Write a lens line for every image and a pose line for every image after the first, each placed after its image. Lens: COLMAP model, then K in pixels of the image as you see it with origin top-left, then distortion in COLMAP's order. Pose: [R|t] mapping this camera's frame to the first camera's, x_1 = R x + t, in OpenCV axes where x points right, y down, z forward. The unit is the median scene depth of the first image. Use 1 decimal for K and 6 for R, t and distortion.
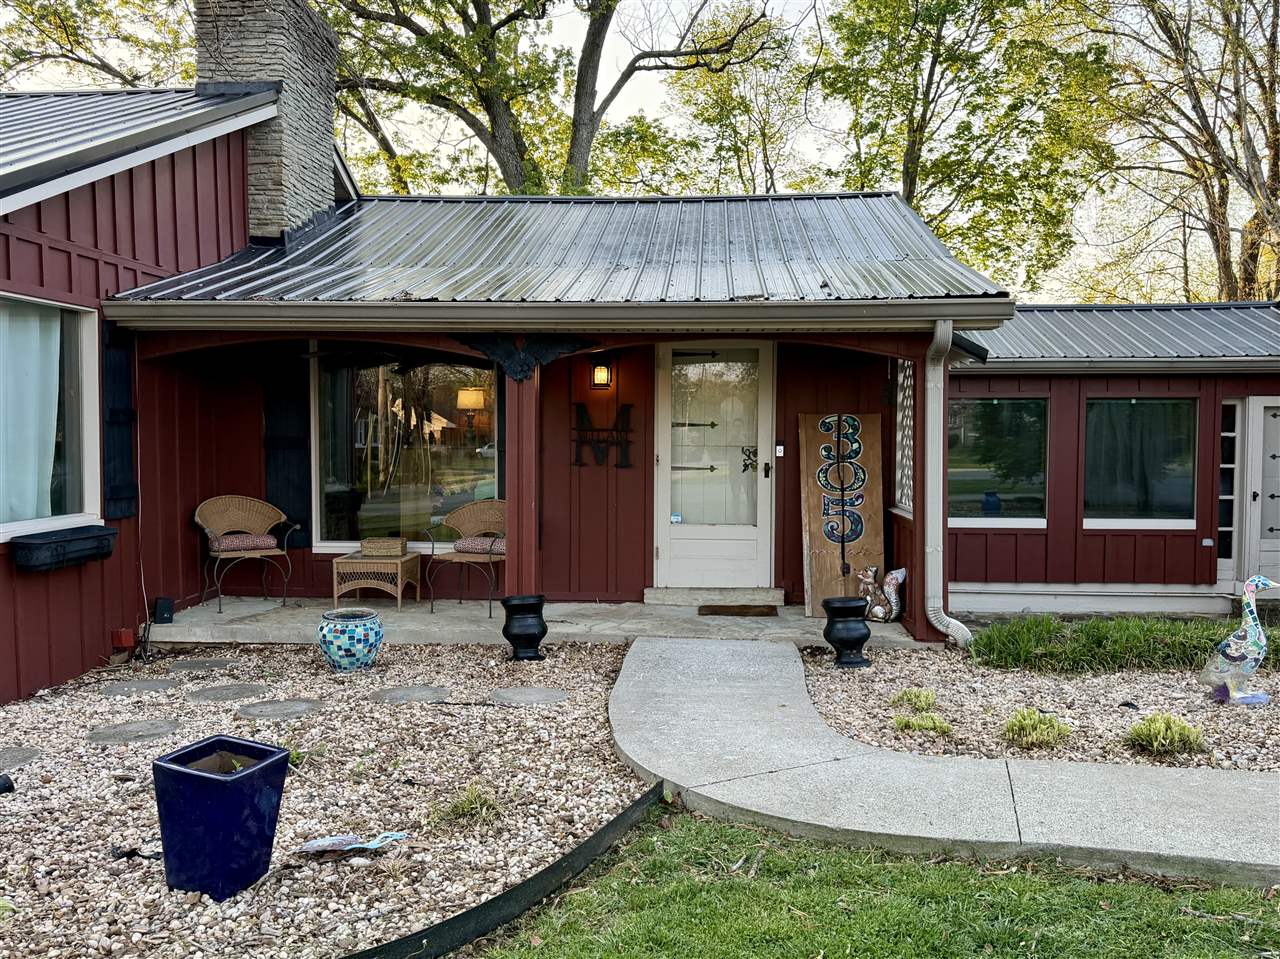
lens RADIAL K [[1120.3, 0, 640.0], [0, 1120.3, 479.5], [0, 0, 1]] dist [0.086438, -0.134296]
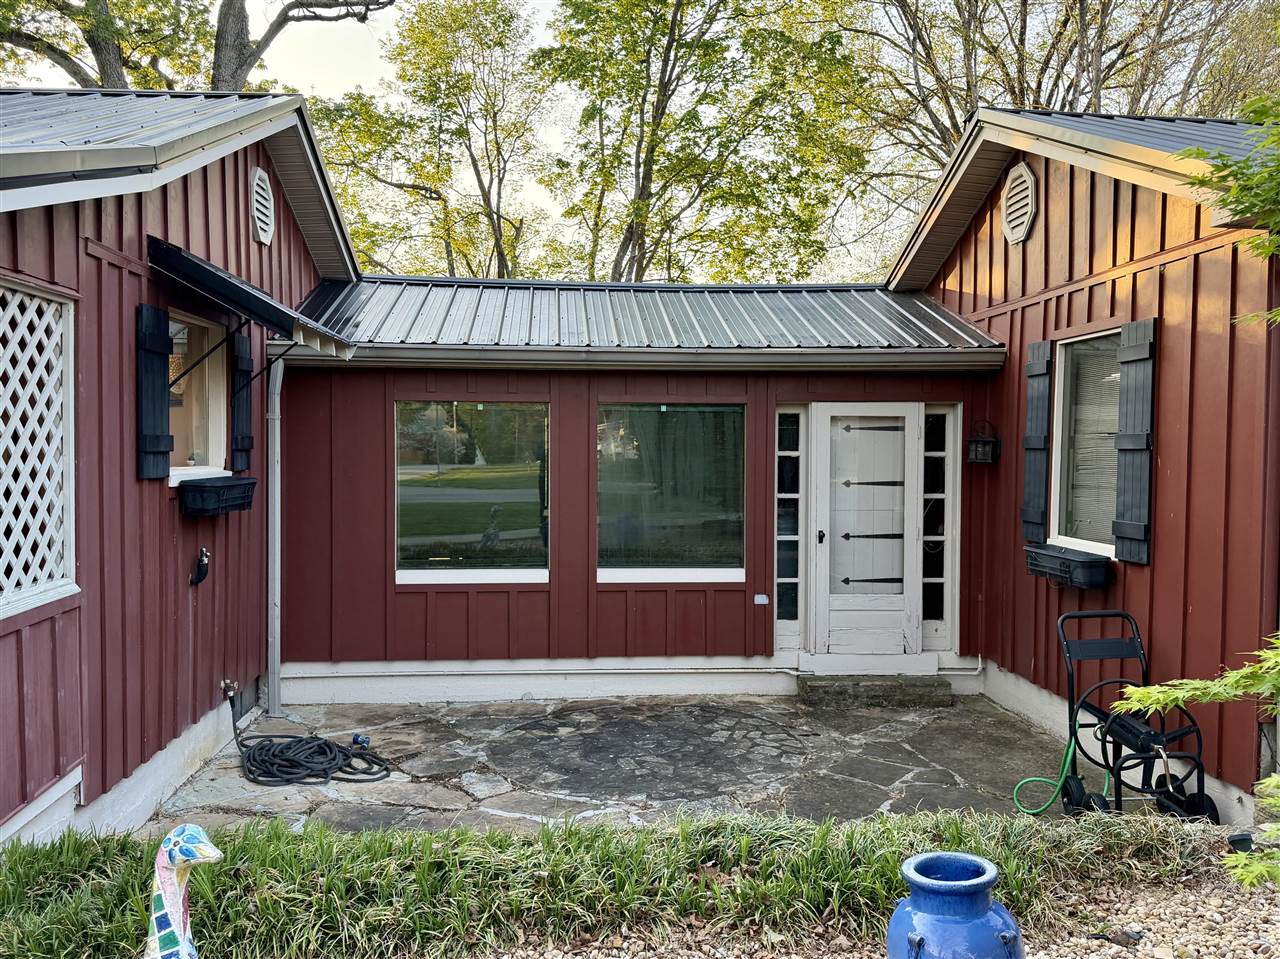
lens RADIAL K [[1094.9, 0, 631.8], [0, 1094.9, 483.6], [0, 0, 1]] dist [0.152613, -0.302111]
pose [[0.991935, -0.001256, 0.126740, 0.322553], [0.002207, 0.999970, -0.007363, -0.014907], [-0.126727, 0.007583, 0.991909, 0.296532]]
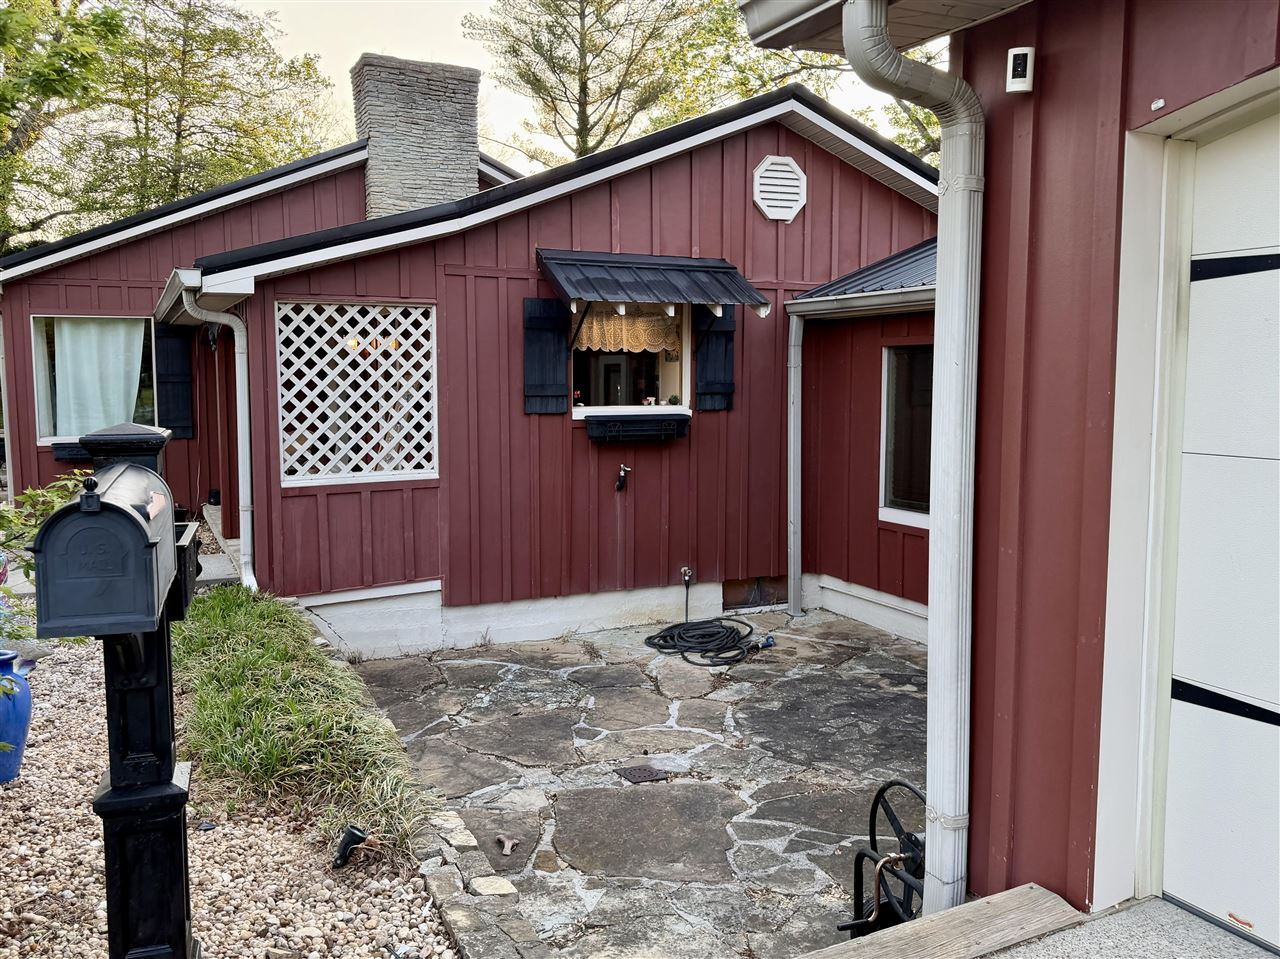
lens RADIAL K [[1059.2, 0, 635.7], [0, 1059.2, 470.9], [0, 0, 1]] dist [0.085934, -0.008251]
pose [[0.478122, 0.080764, -0.874572, 0.800201], [-0.038595, 0.996733, 0.070945, -0.034336], [0.877445, -0.000166, 0.479677, 0.513712]]
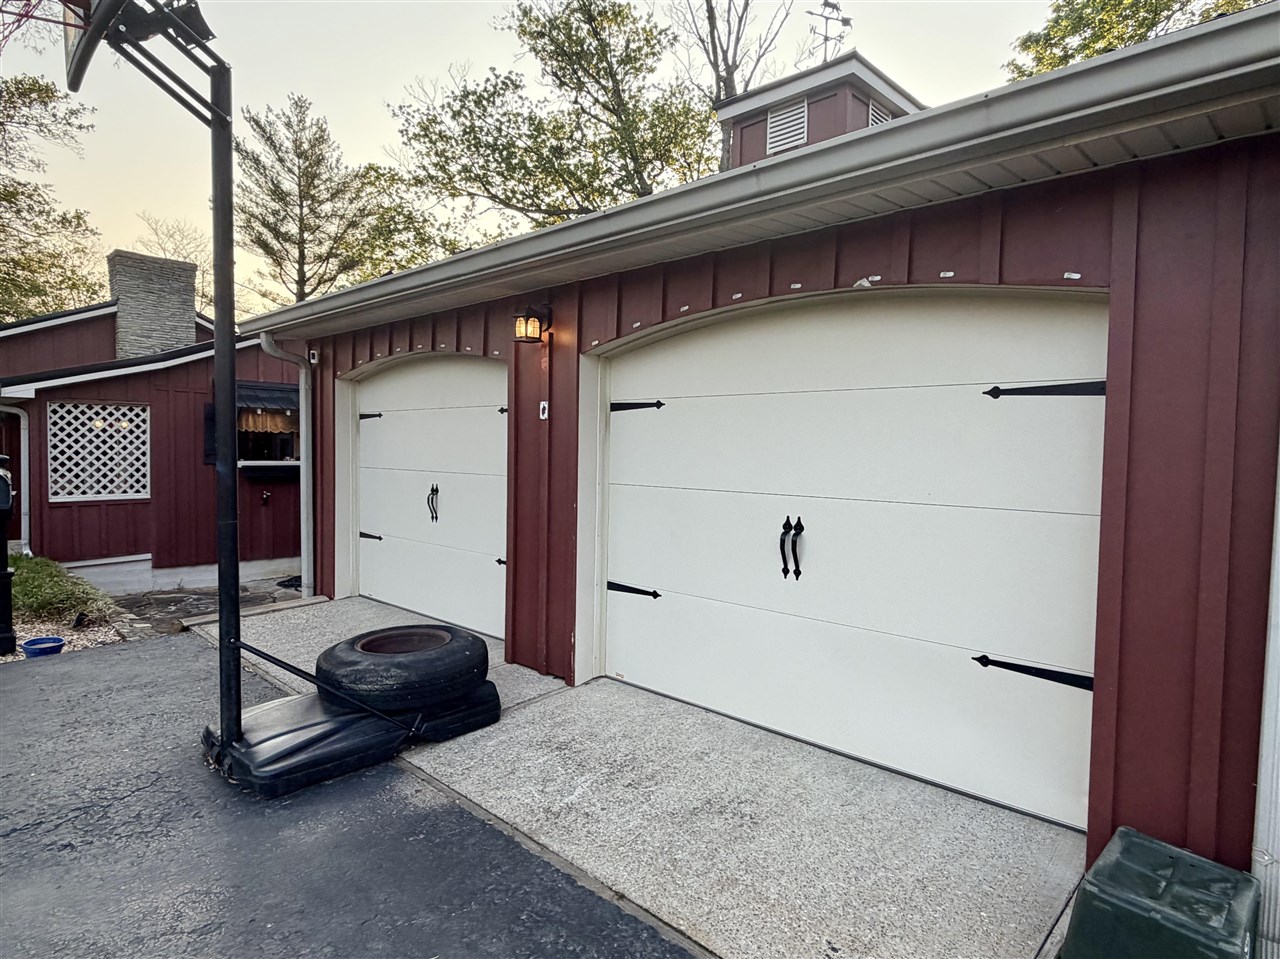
lens RADIAL K [[746.9, 0, 640.0], [0, 746.9, 479.5], [0, 0, 1]] dist [0.001566, 0.002030]
pose [[0.751852, 0.035120, -0.658395, 1.149718], [-0.043836, 0.999033, 0.003231, -0.027214], [0.657873, 0.026432, 0.752665, 0.446078]]
